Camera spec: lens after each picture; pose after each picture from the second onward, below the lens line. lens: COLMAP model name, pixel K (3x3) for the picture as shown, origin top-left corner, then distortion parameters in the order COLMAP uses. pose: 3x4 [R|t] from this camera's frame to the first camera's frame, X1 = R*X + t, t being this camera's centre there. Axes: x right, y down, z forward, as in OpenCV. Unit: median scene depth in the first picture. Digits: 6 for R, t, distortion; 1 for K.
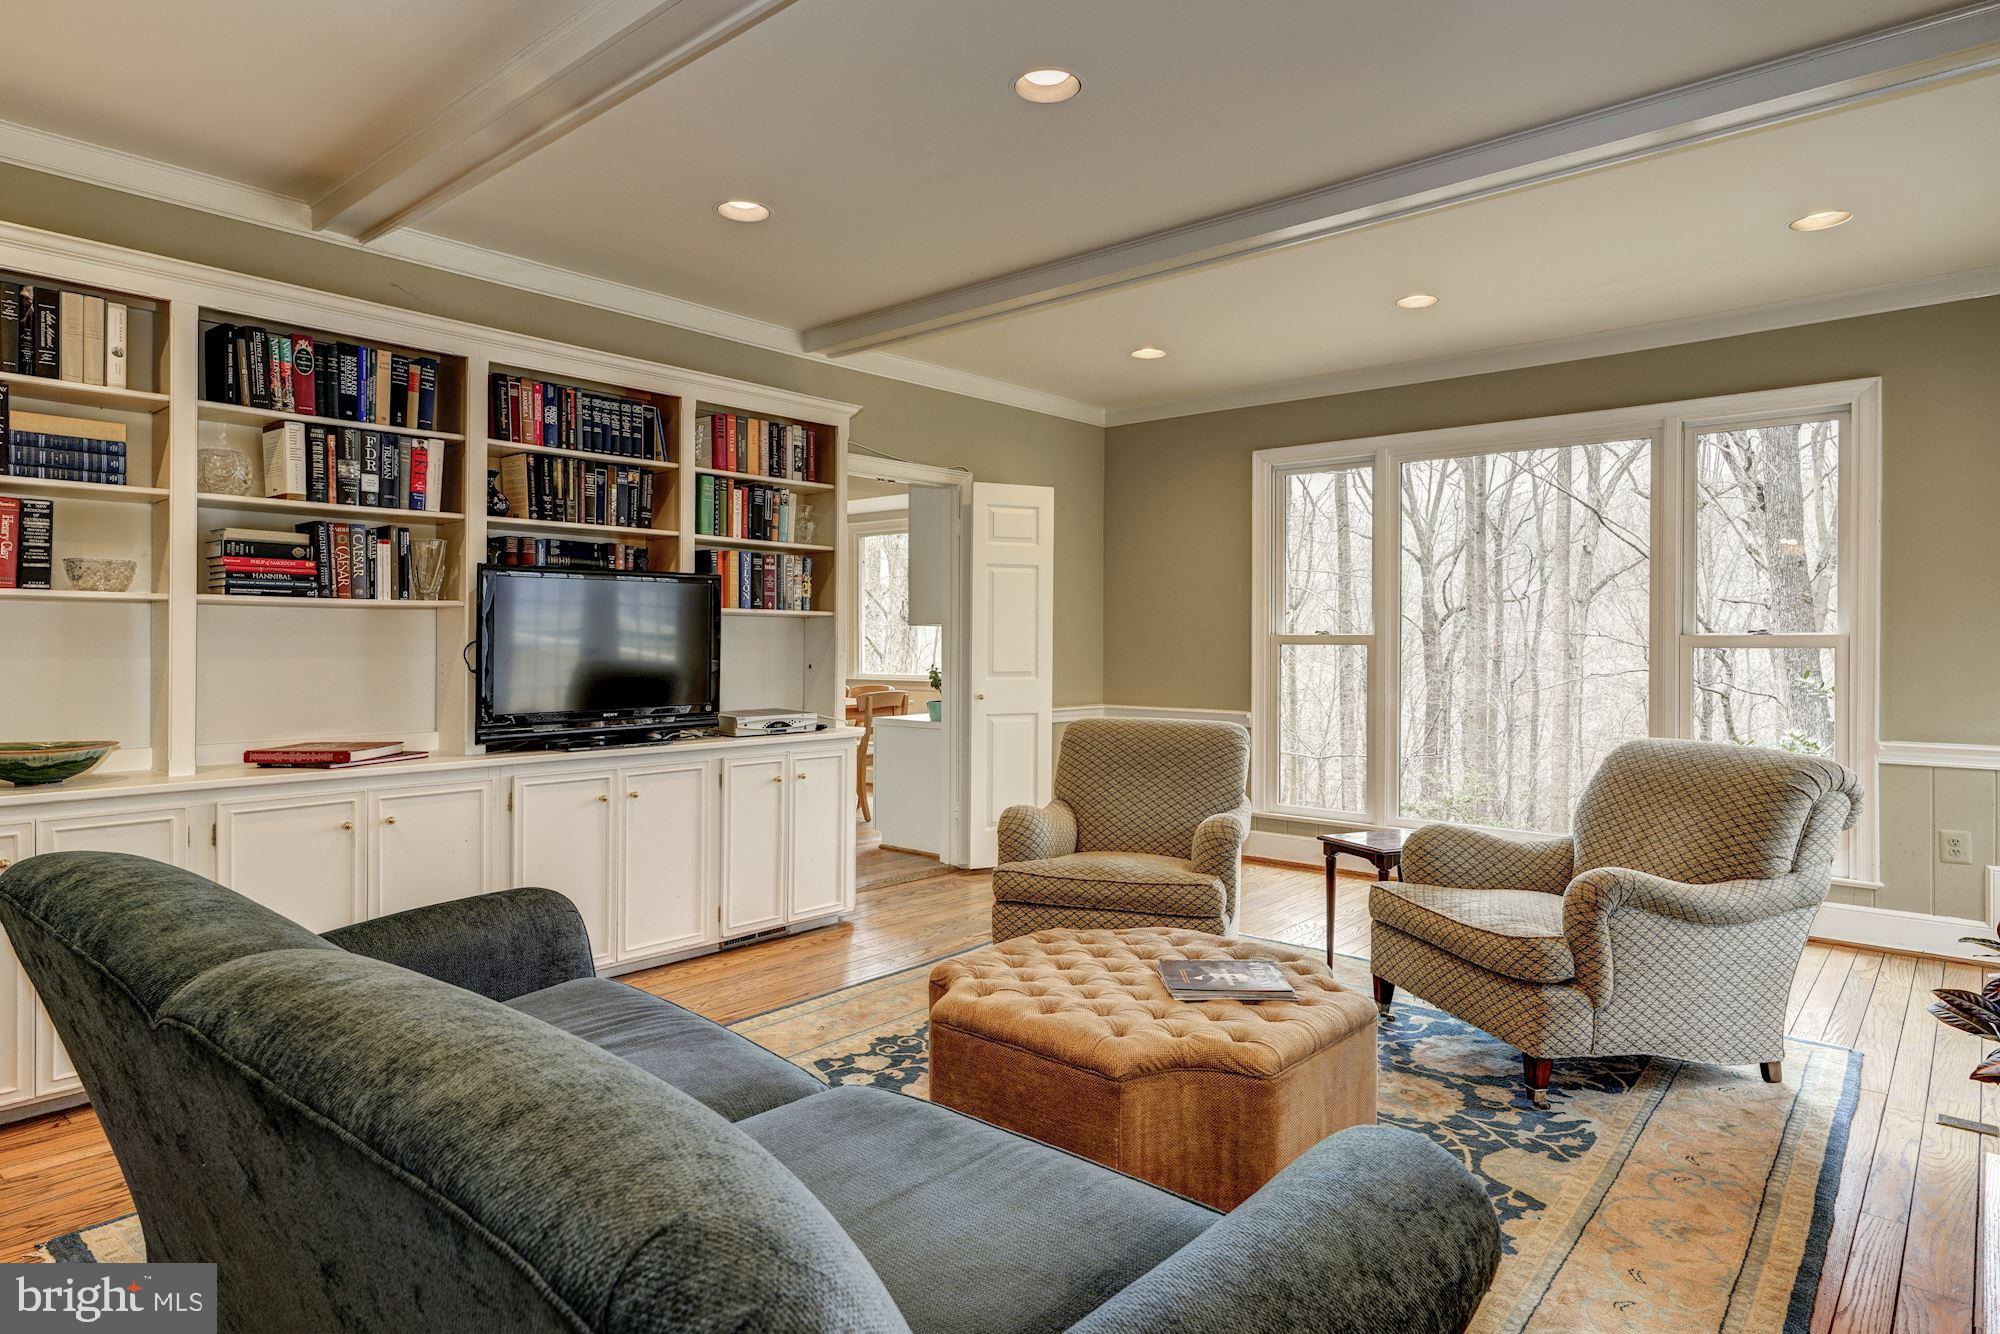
lens RADIAL K [[1141.8, 0, 993.9], [0, 1141.8, 650.3], [0, 0, 1]] dist [0.008480, 0.000910]
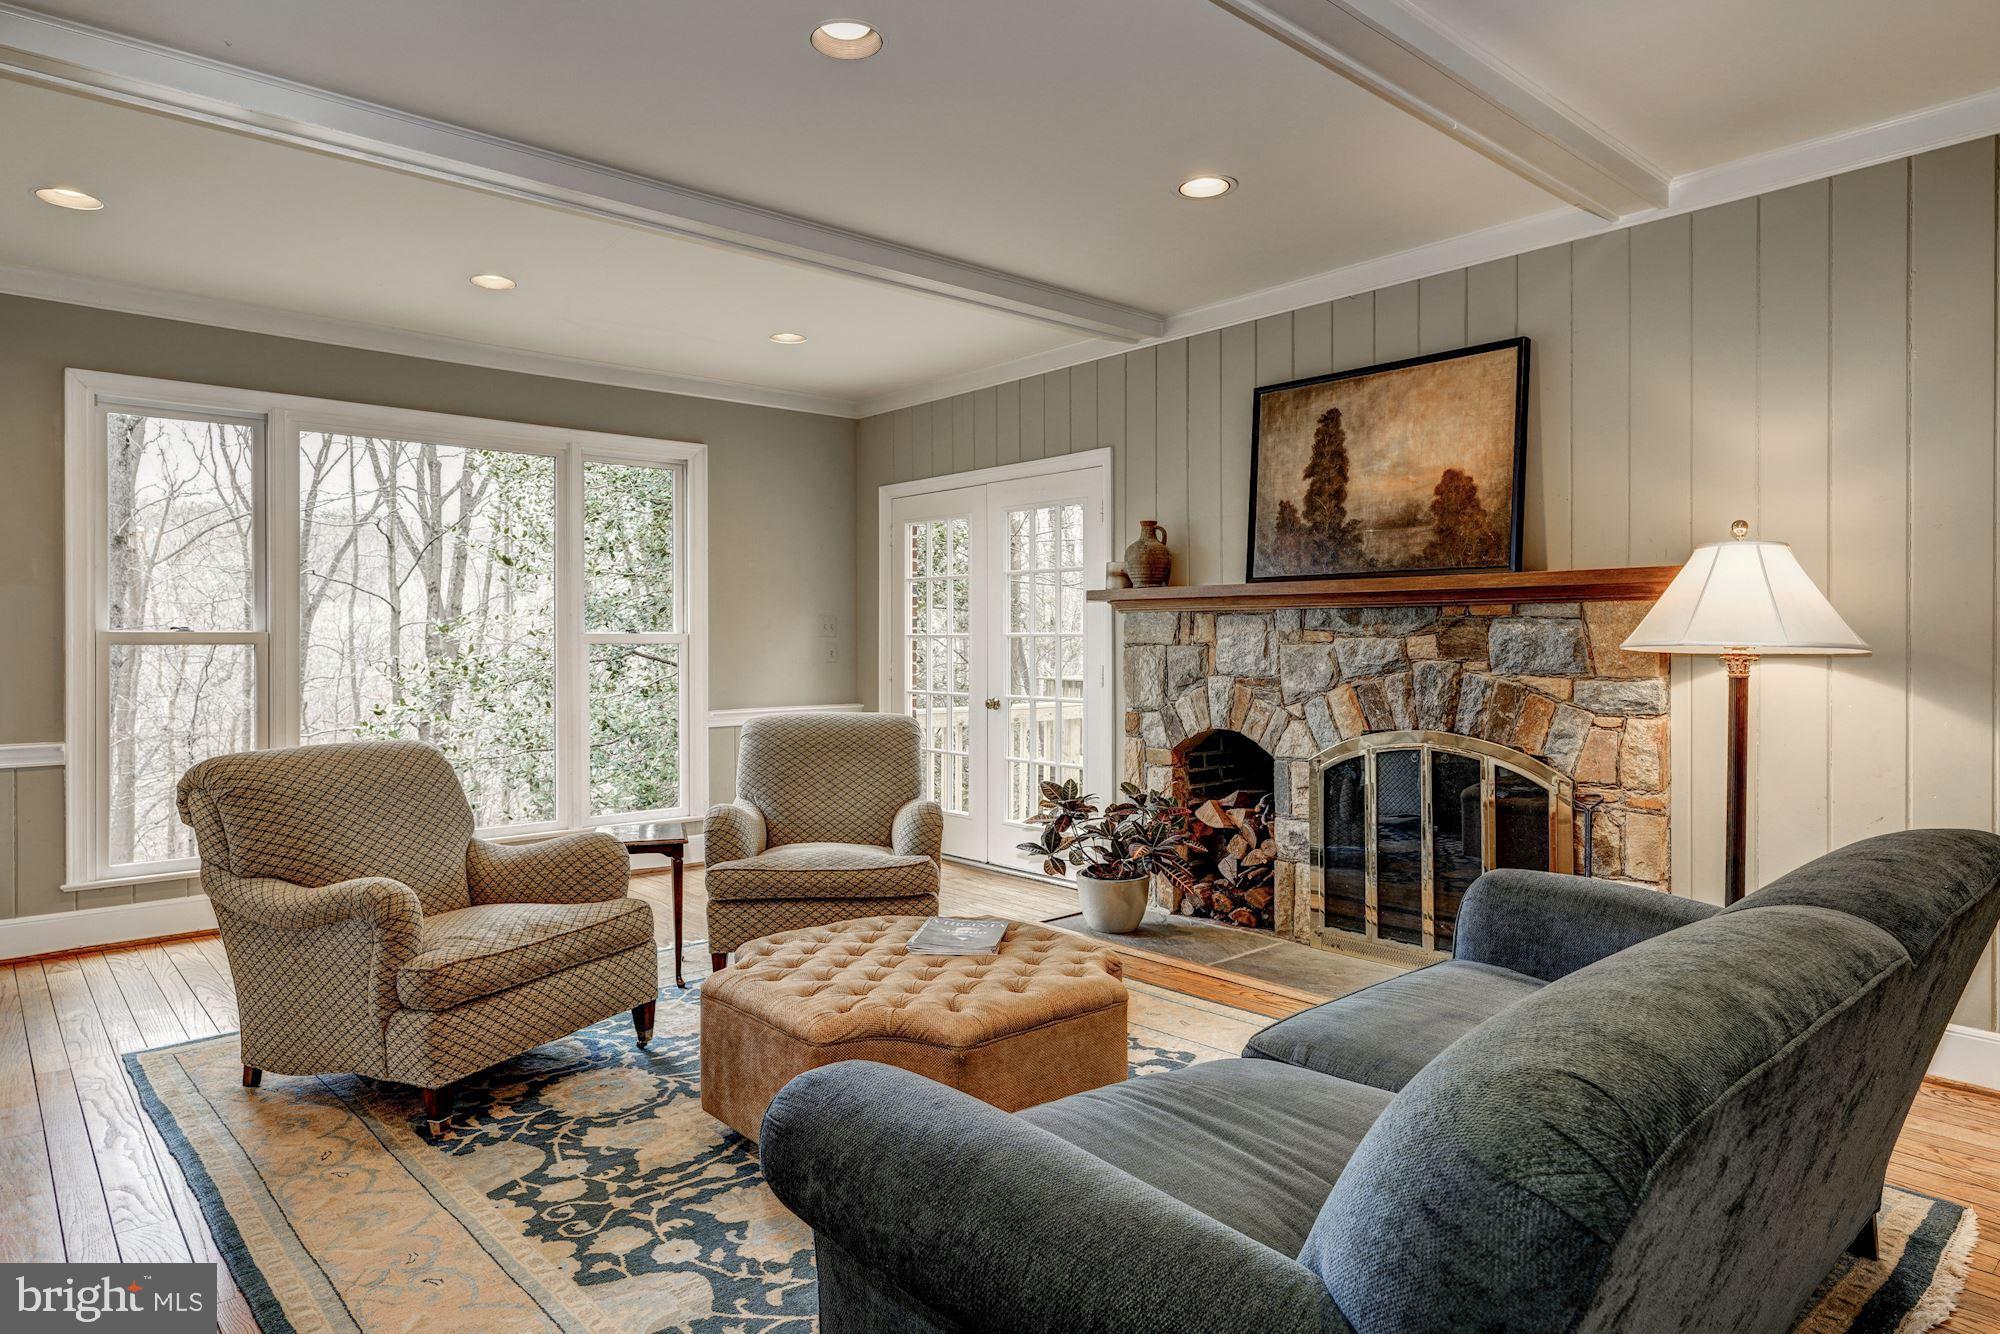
lens RADIAL K [[1155.6, 0, 993.6], [0, 1155.6, 658.8], [0, 0, 1]] dist [-0.005295, -0.001159]
pose [[0.126100, -0.018896, 0.991838, -0.744825], [0.011216, 0.999782, 0.017621, -0.006092], [-0.991954, 0.008903, 0.126284, 0.655576]]
